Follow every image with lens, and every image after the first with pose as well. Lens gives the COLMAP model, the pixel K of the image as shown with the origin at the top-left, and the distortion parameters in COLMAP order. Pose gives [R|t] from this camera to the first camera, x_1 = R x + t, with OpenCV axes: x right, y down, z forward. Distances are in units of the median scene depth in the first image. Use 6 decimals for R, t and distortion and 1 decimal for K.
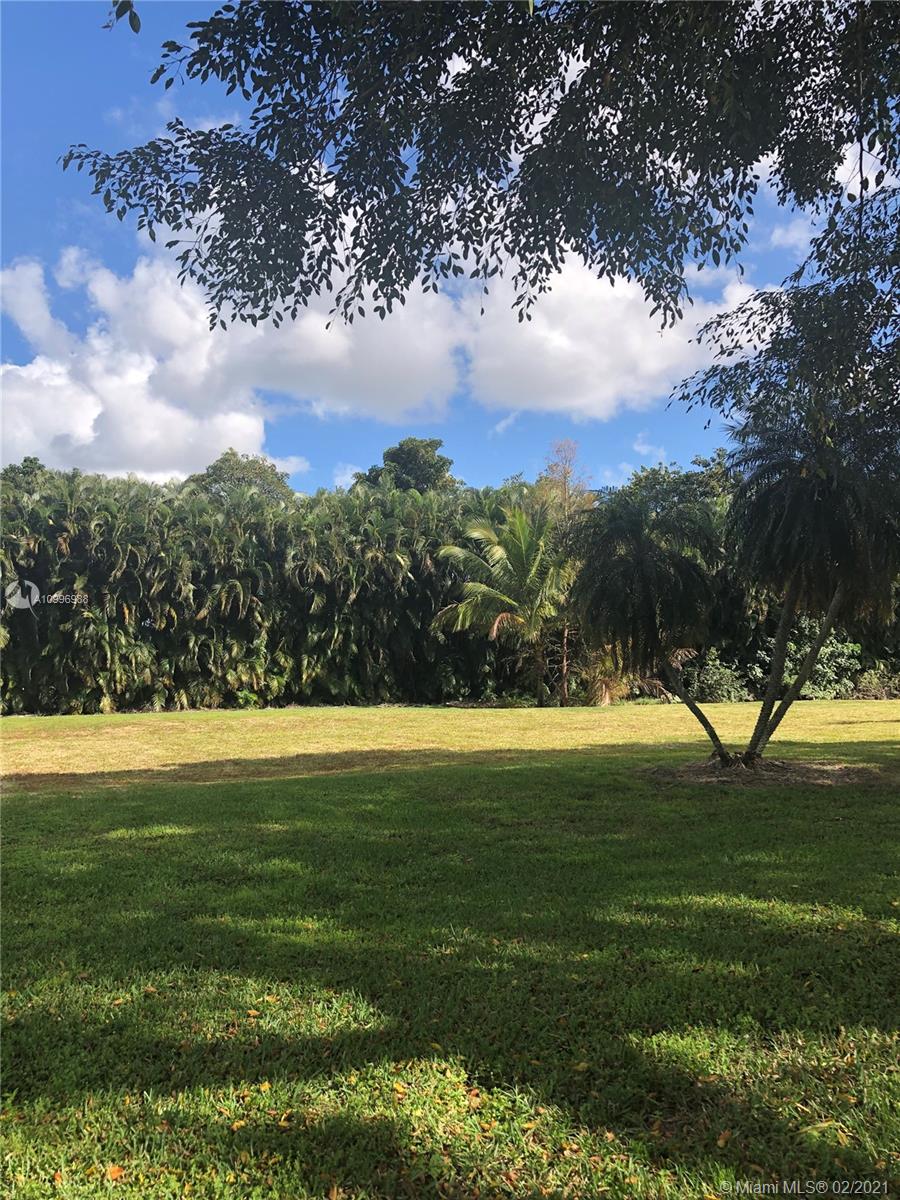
lens RADIAL K [[952.5, 0, 450.0], [0, 952.5, 600.0], [0, 0, 1]] dist [0.005244, -0.004605]
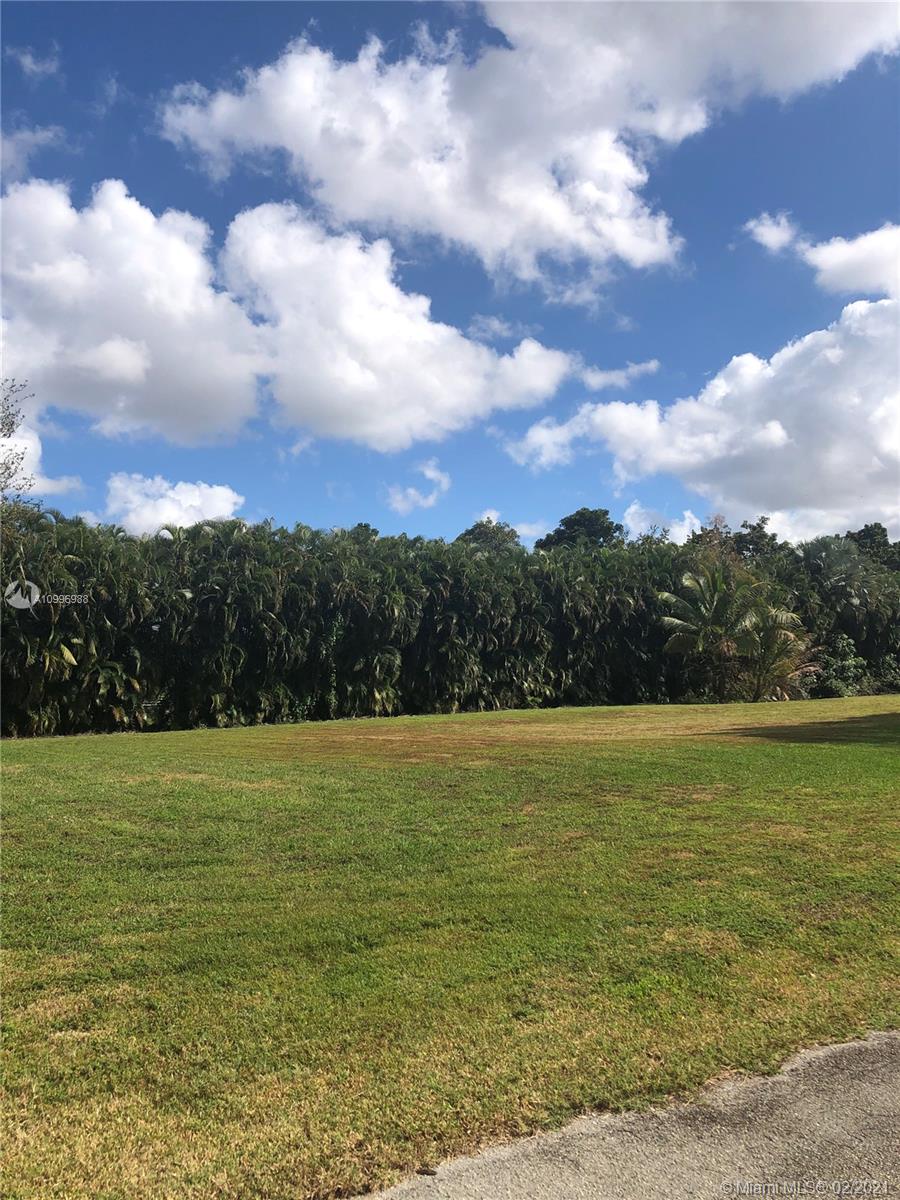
lens RADIAL K [[952.5, 0, 450.0], [0, 952.5, 600.0], [0, 0, 1]] dist [0.005244, -0.004605]
pose [[0.975663, 0.001091, 0.219271, -0.622924], [0.004910, 0.999628, -0.026822, -0.007279], [-0.219219, 0.027246, 0.975295, -0.315637]]
